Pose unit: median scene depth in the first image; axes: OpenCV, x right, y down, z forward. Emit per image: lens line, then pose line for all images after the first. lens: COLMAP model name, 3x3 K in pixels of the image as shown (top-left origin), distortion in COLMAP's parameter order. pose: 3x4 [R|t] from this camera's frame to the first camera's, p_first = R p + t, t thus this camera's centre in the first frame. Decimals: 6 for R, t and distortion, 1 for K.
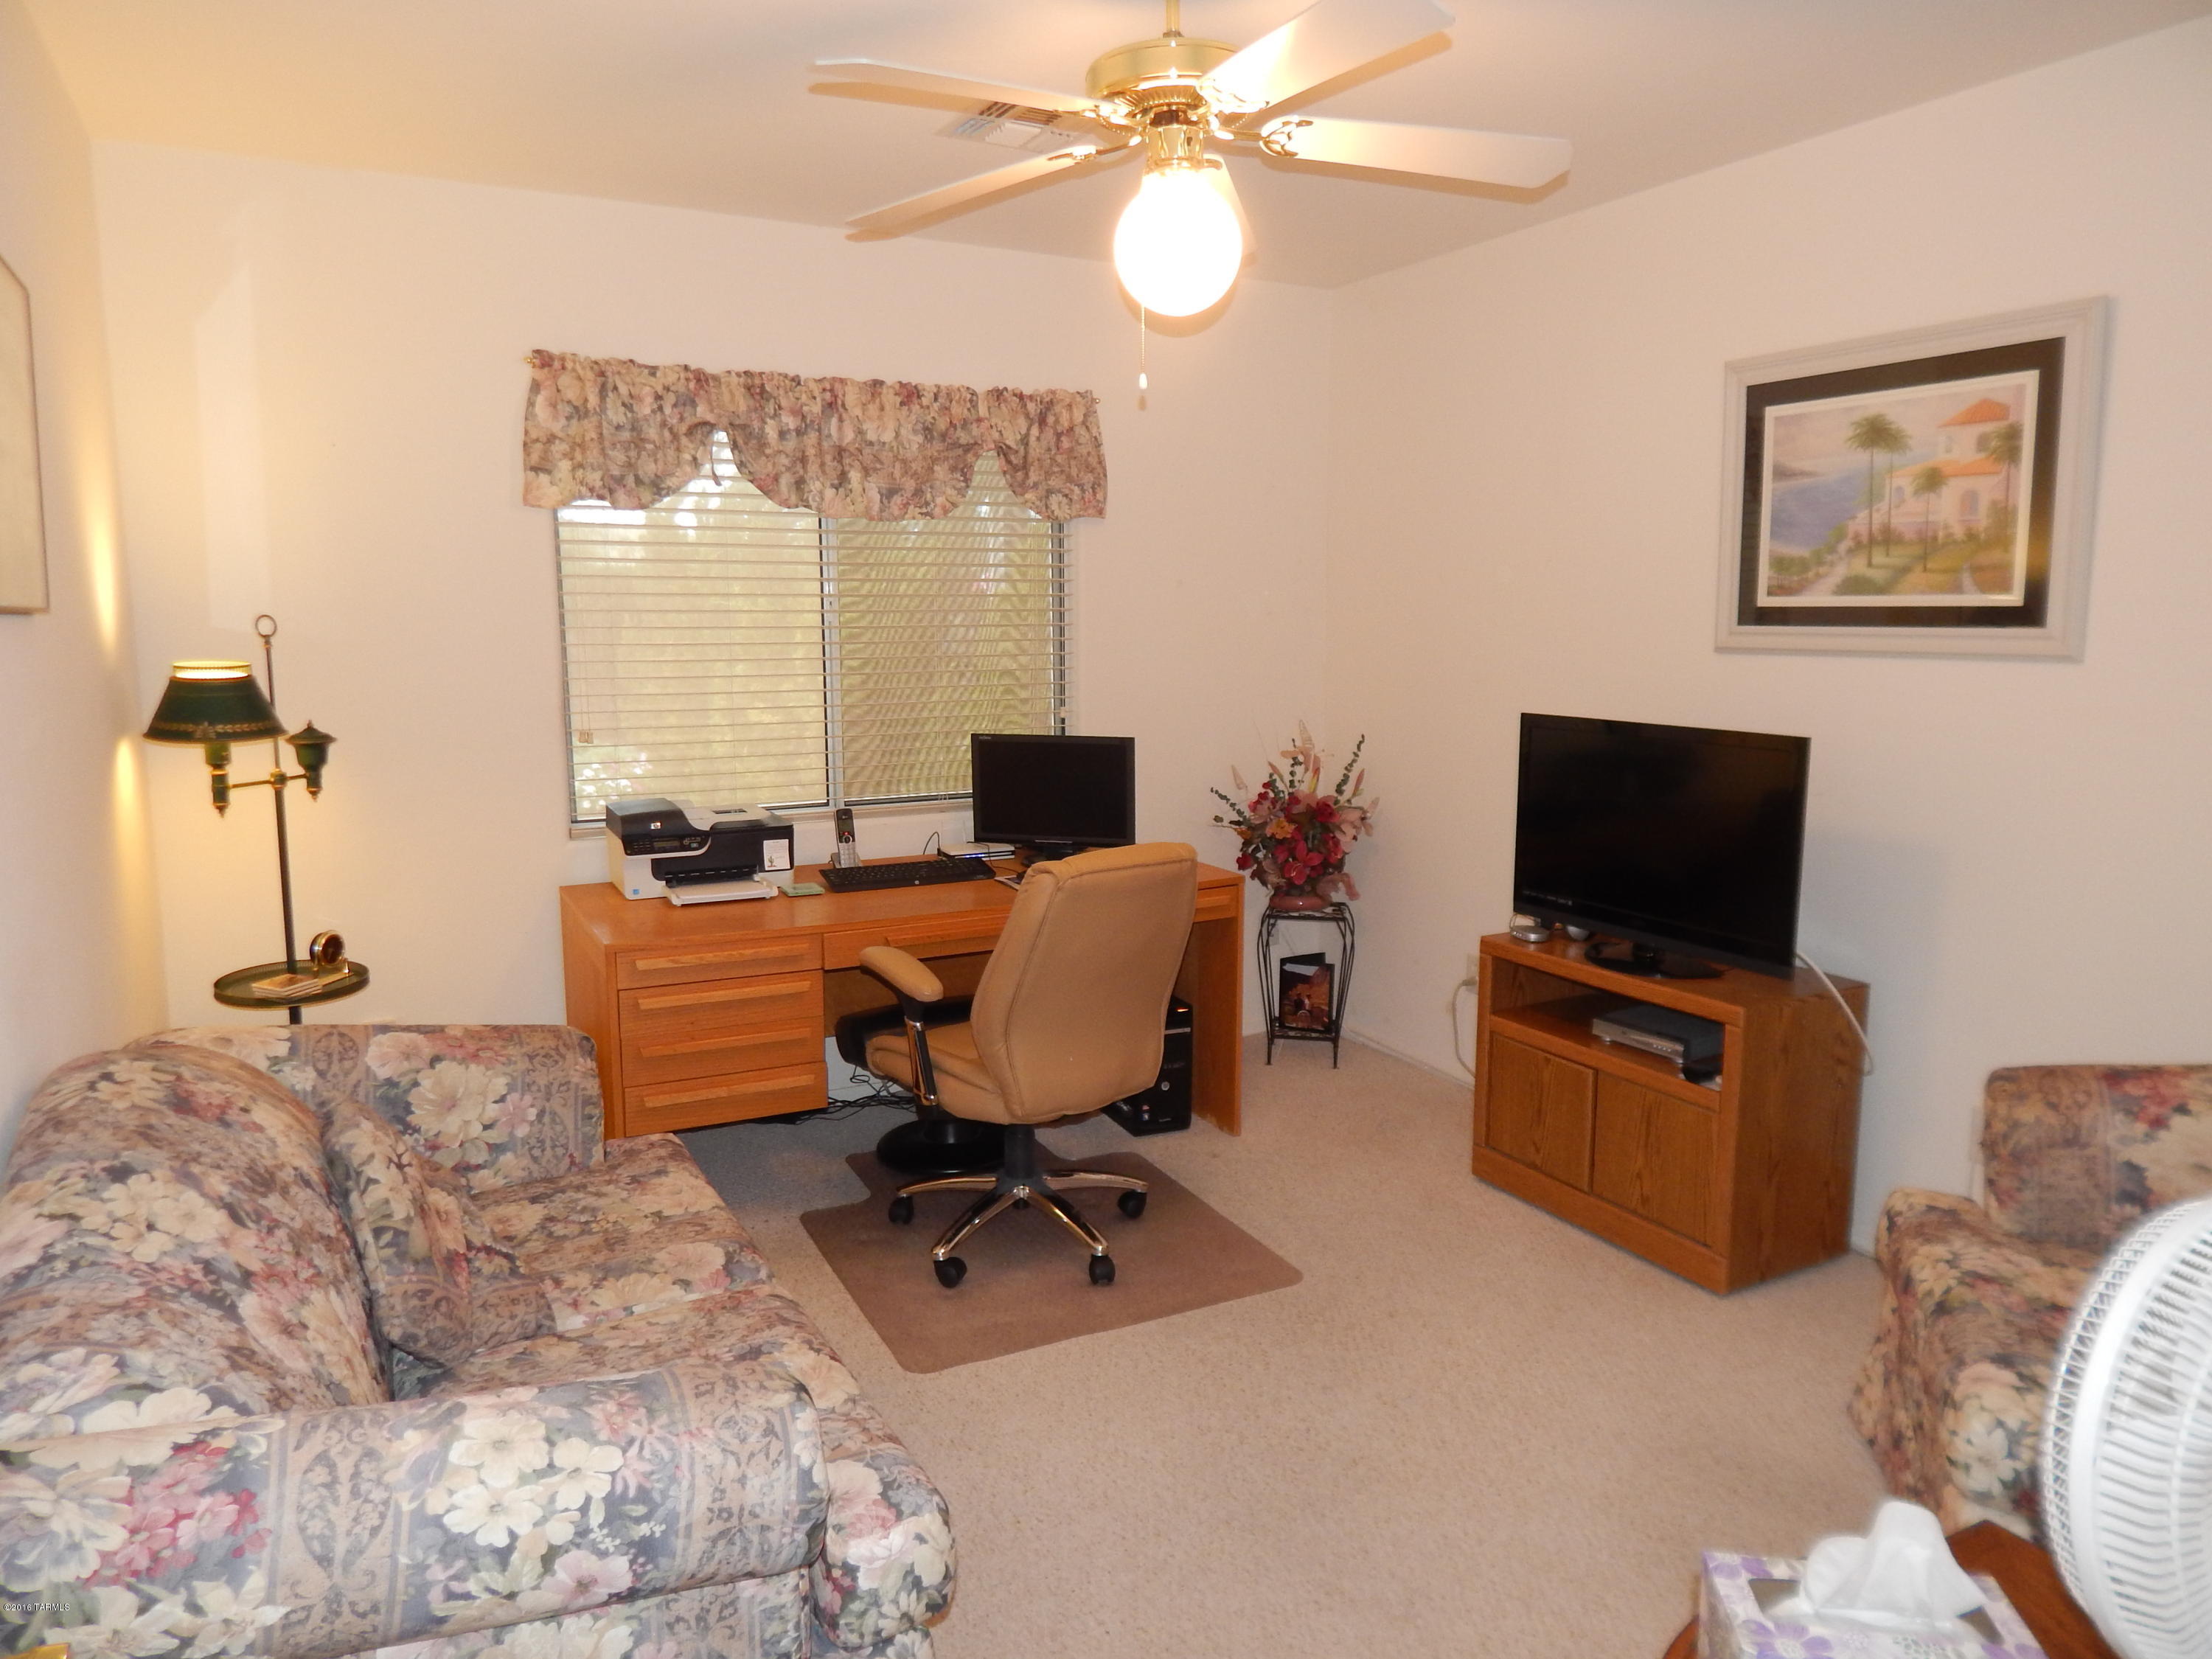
lens RADIAL K [[1452.0, 0, 1103.7], [0, 1452.0, 832.8], [0, 0, 1]] dist [0.002649, -0.010234]
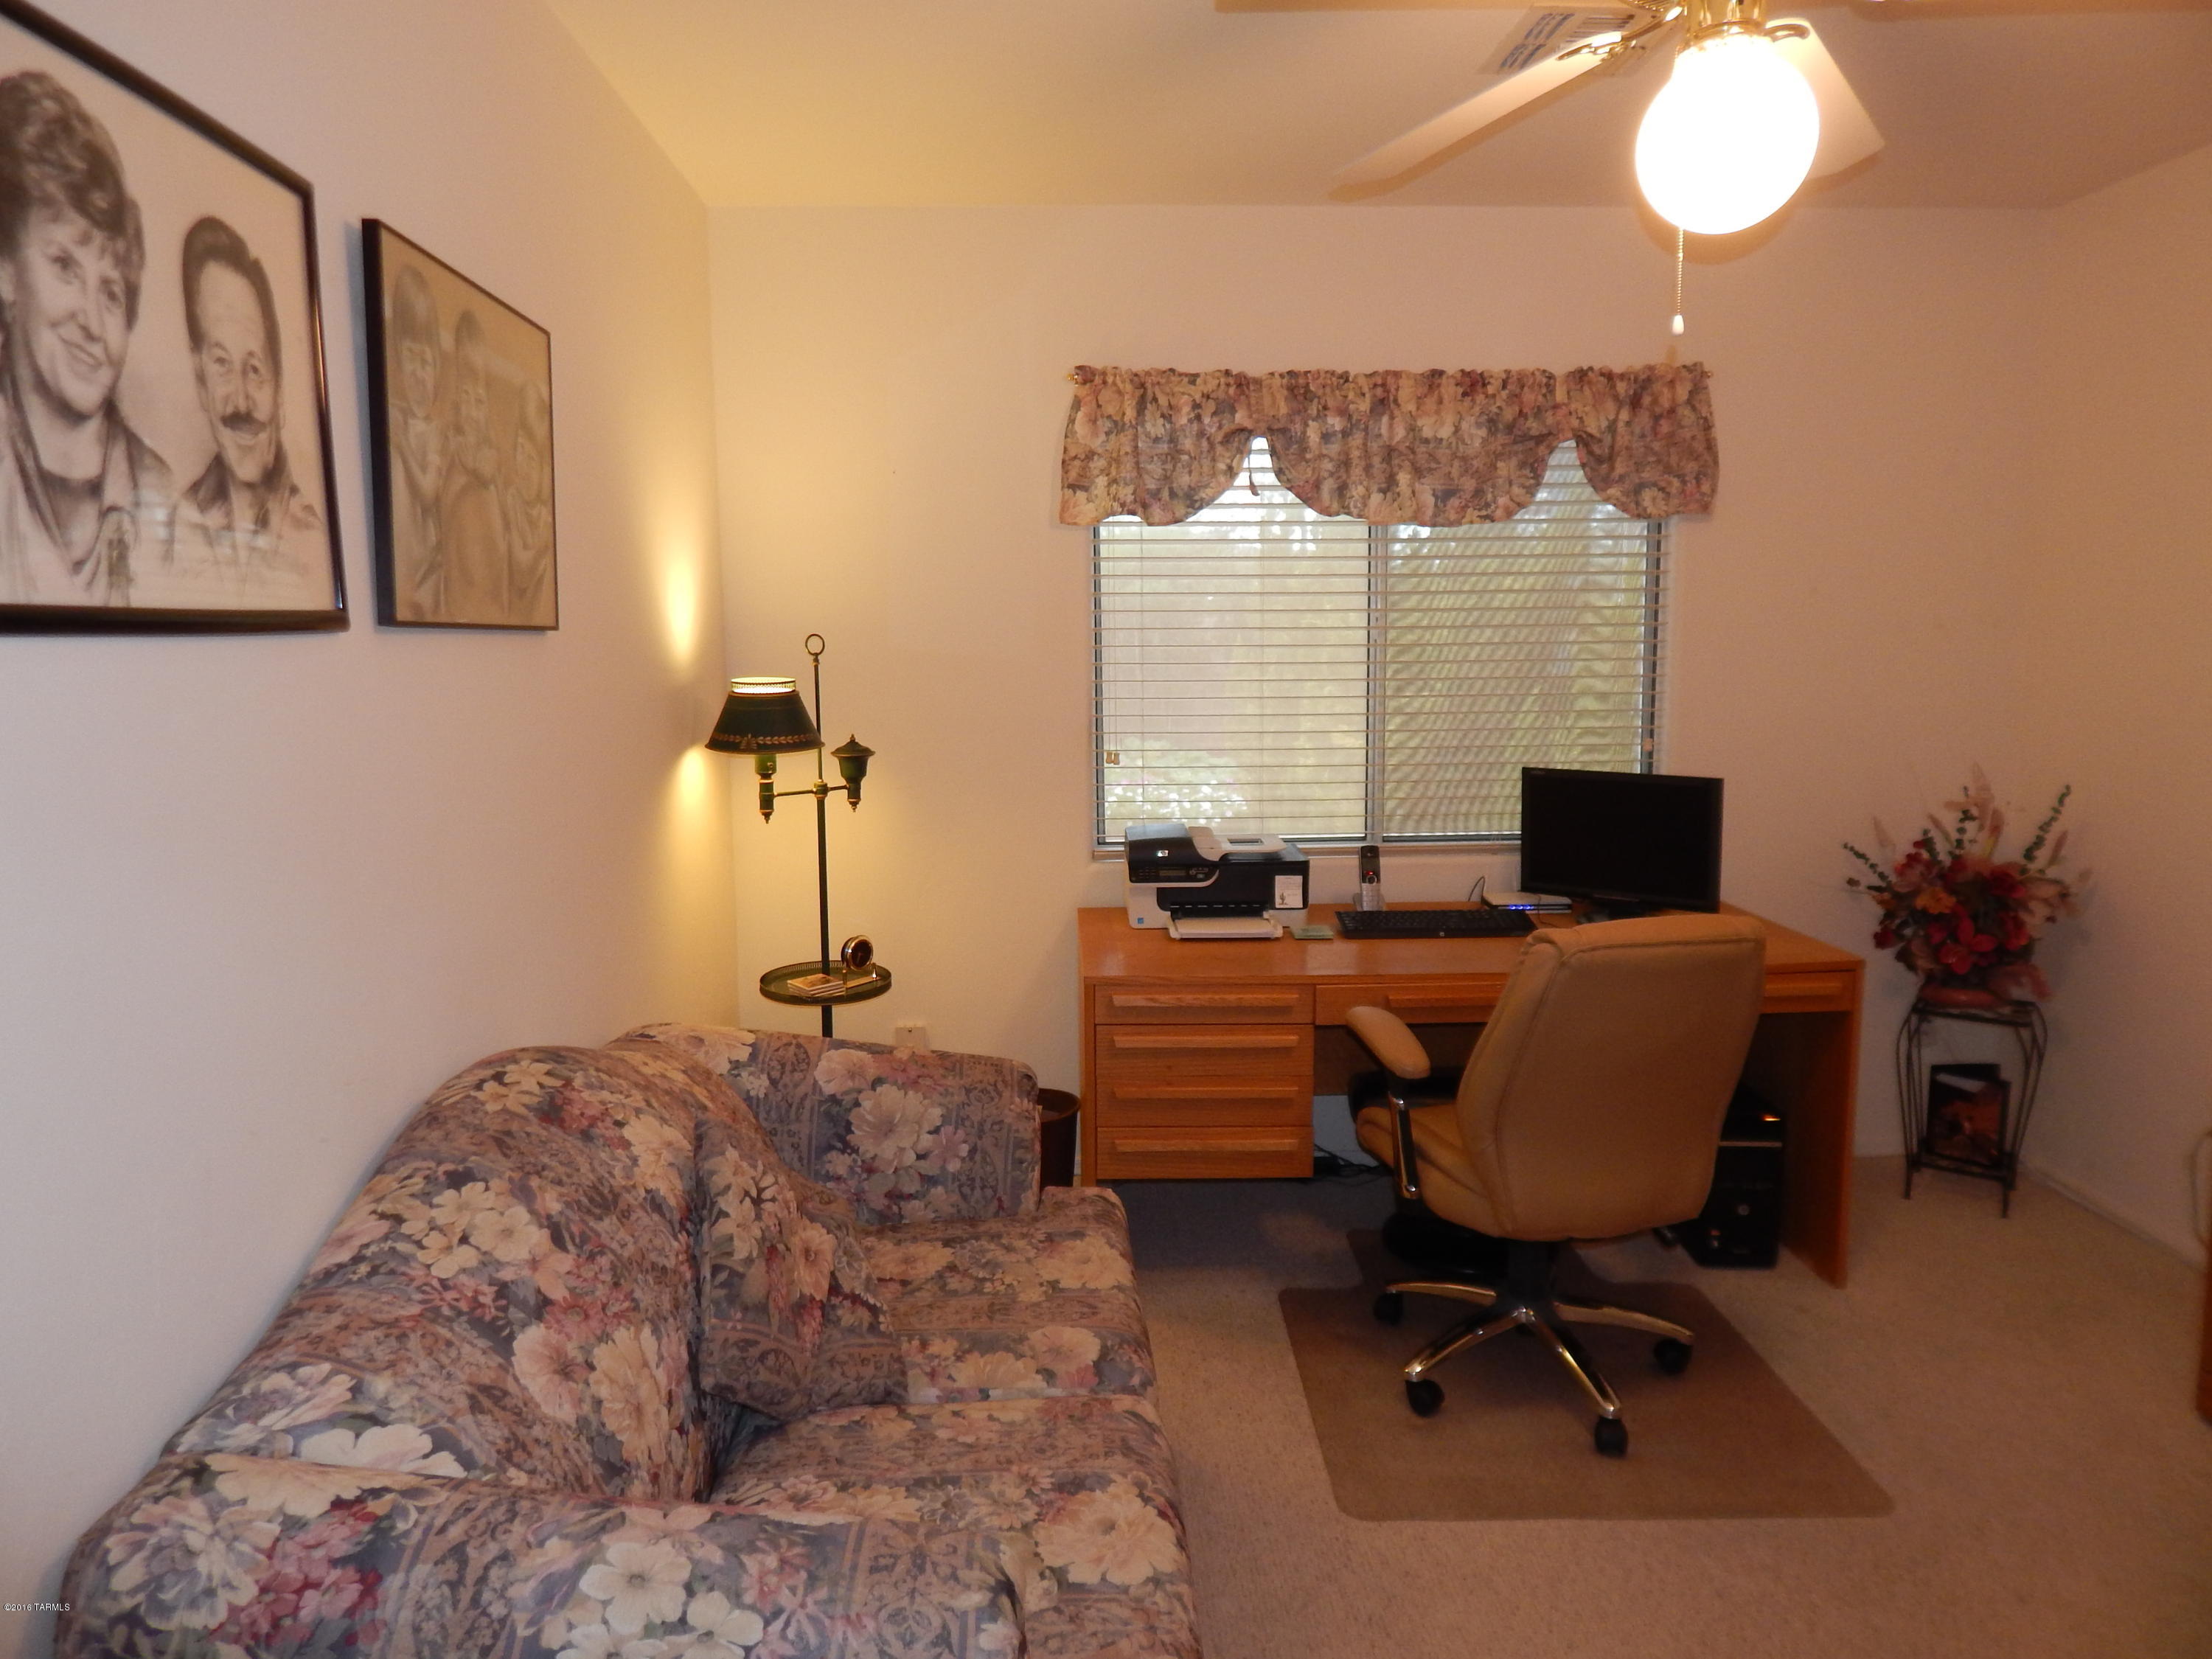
lens RADIAL K [[1452.0, 0, 1106.5], [0, 1452.0, 823.3], [0, 0, 1]] dist [0.002649, -0.010234]
pose [[0.898613, 0.050063, -0.435876, 0.077311], [-0.059242, 0.998216, -0.007485, -0.015922], [0.434724, 0.032548, 0.899975, 0.133039]]
